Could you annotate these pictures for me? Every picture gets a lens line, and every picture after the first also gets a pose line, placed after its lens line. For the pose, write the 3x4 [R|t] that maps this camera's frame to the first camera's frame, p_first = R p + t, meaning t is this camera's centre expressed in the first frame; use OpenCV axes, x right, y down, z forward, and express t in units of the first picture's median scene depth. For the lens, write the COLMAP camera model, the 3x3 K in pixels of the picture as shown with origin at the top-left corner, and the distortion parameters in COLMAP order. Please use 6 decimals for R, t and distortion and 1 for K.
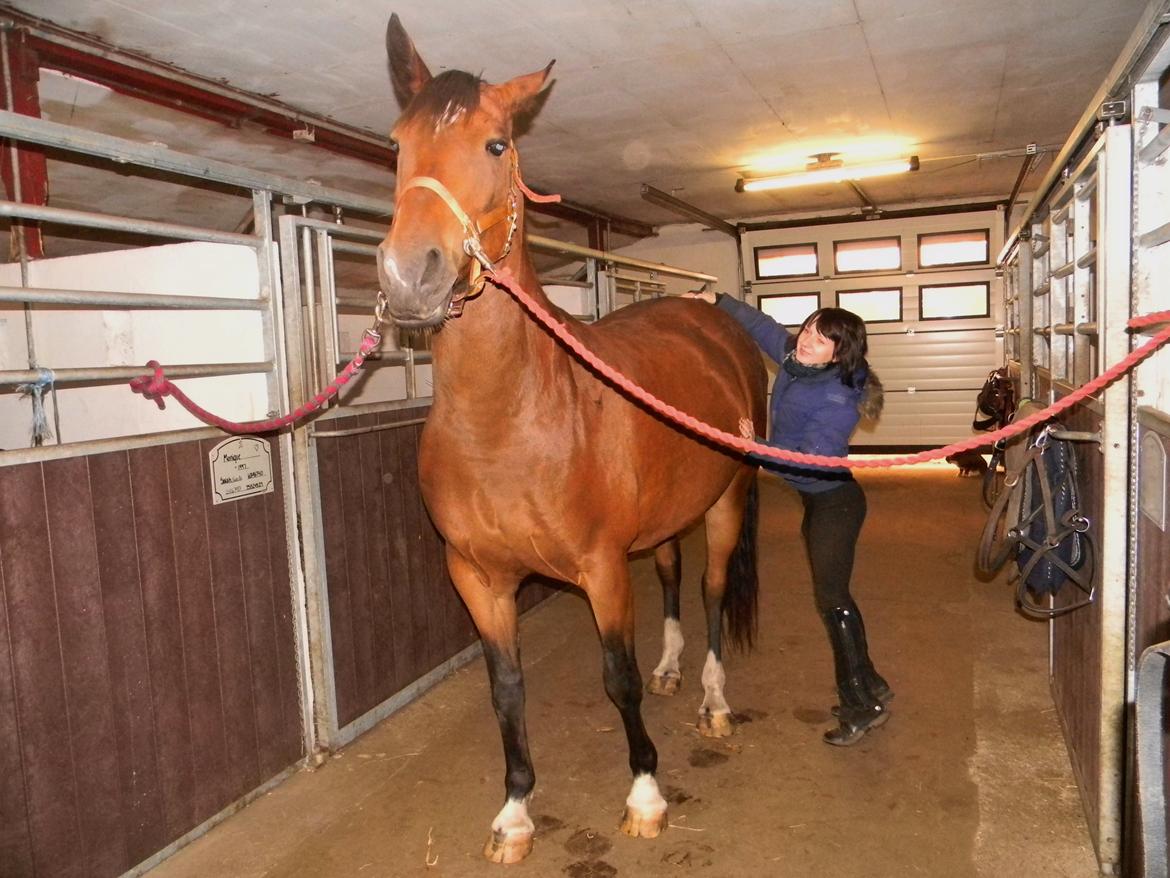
lens RADIAL K [[928.1, 0, 585.0], [0, 928.1, 439.0], [0, 0, 1]] dist [-0.006384, -0.011413]
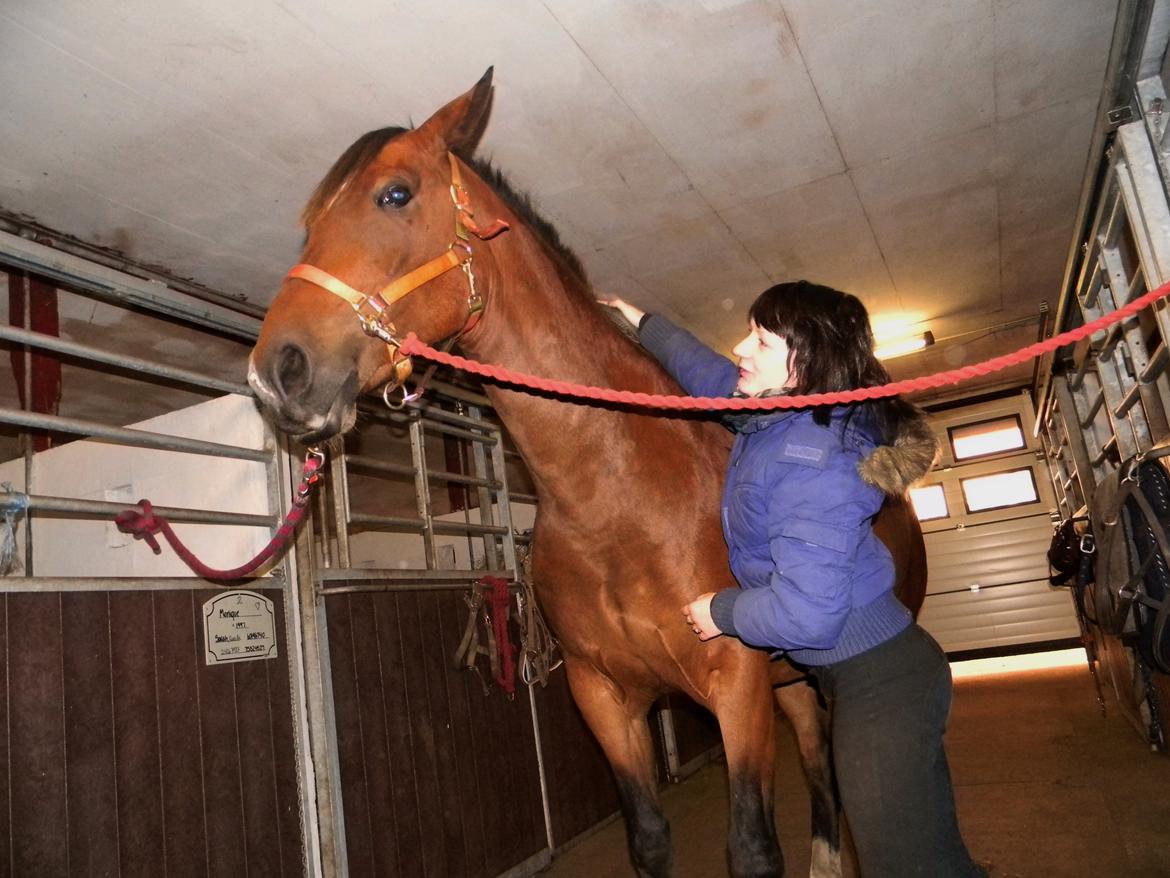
lens RADIAL K [[934.6, 0, 585.0], [0, 934.6, 439.0], [0, 0, 1]] dist [-0.001822, -0.008351]
pose [[0.994352, -0.102690, -0.026797, 0.003805], [0.090171, 0.950623, -0.296959, 0.145200], [0.055968, 0.292865, 0.954514, 0.095248]]
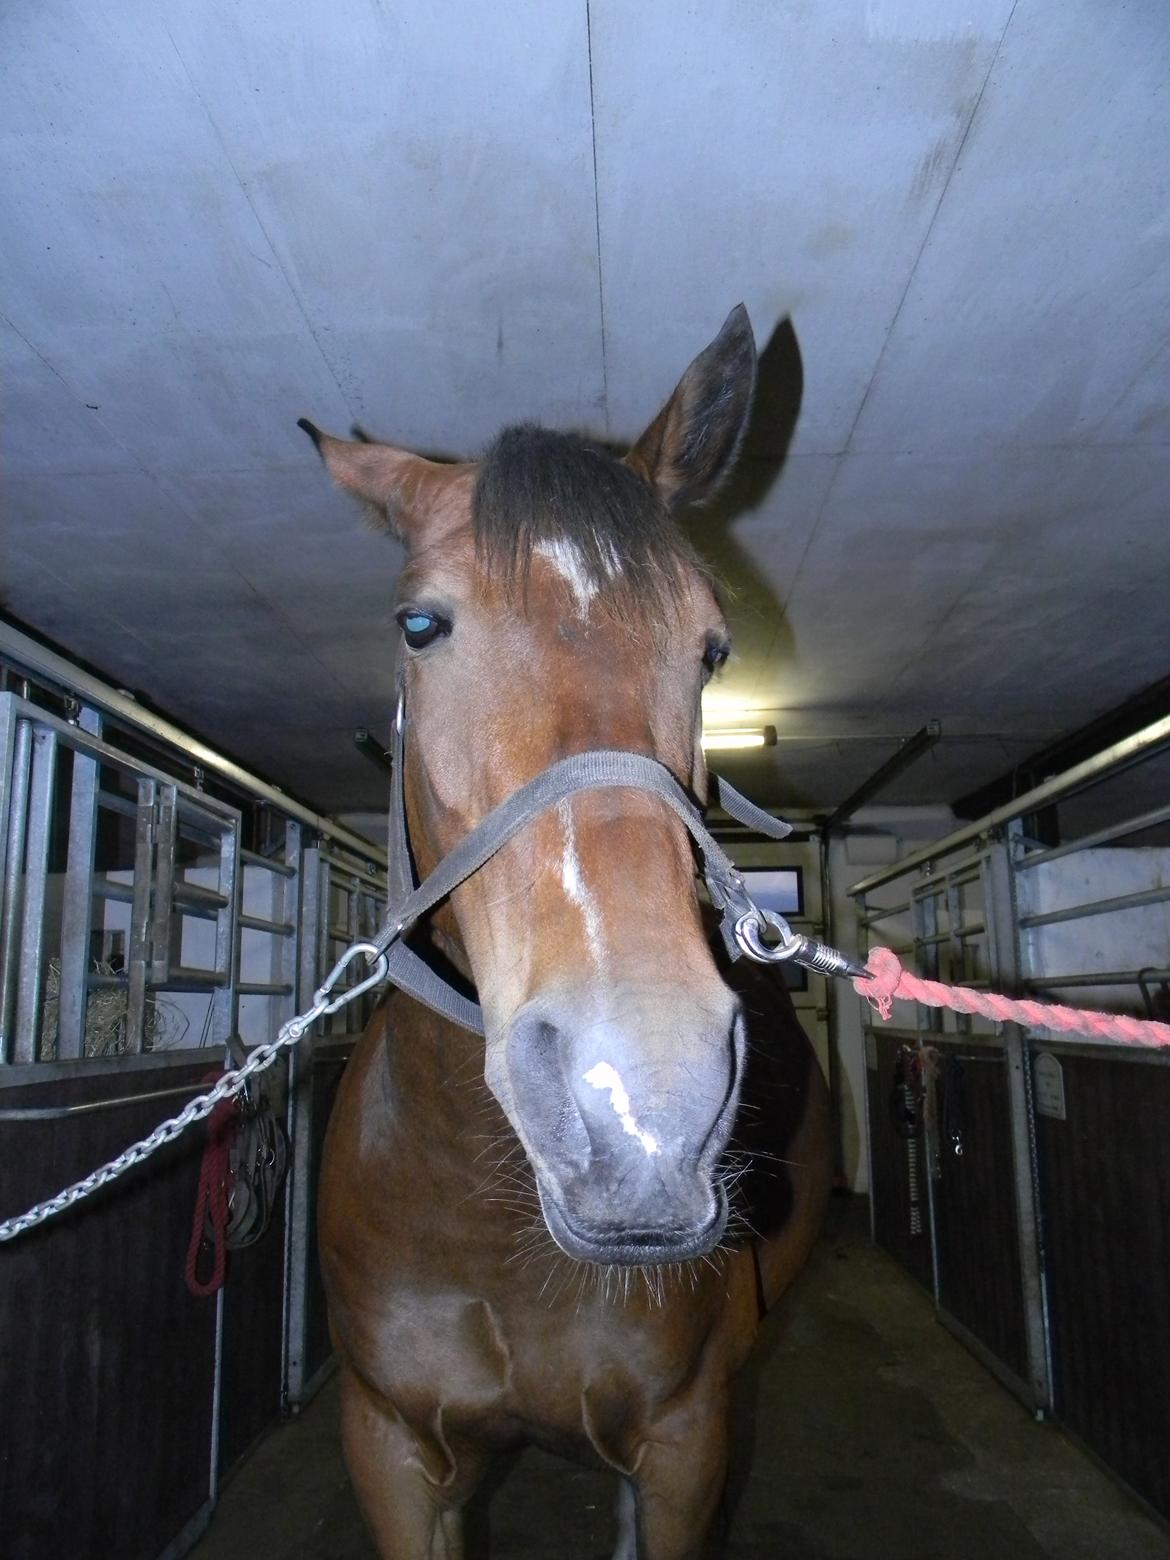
lens RADIAL K [[1256.9, 0, 579.6], [0, 1256.9, 807.9], [0, 0, 1]] dist [0.065268, 0.000292]
pose [[0.940237, 0.088502, 0.328818, -0.153150], [0.001339, 0.964667, -0.263471, -0.004683], [-0.340517, 0.248165, 0.906897, 0.443370]]
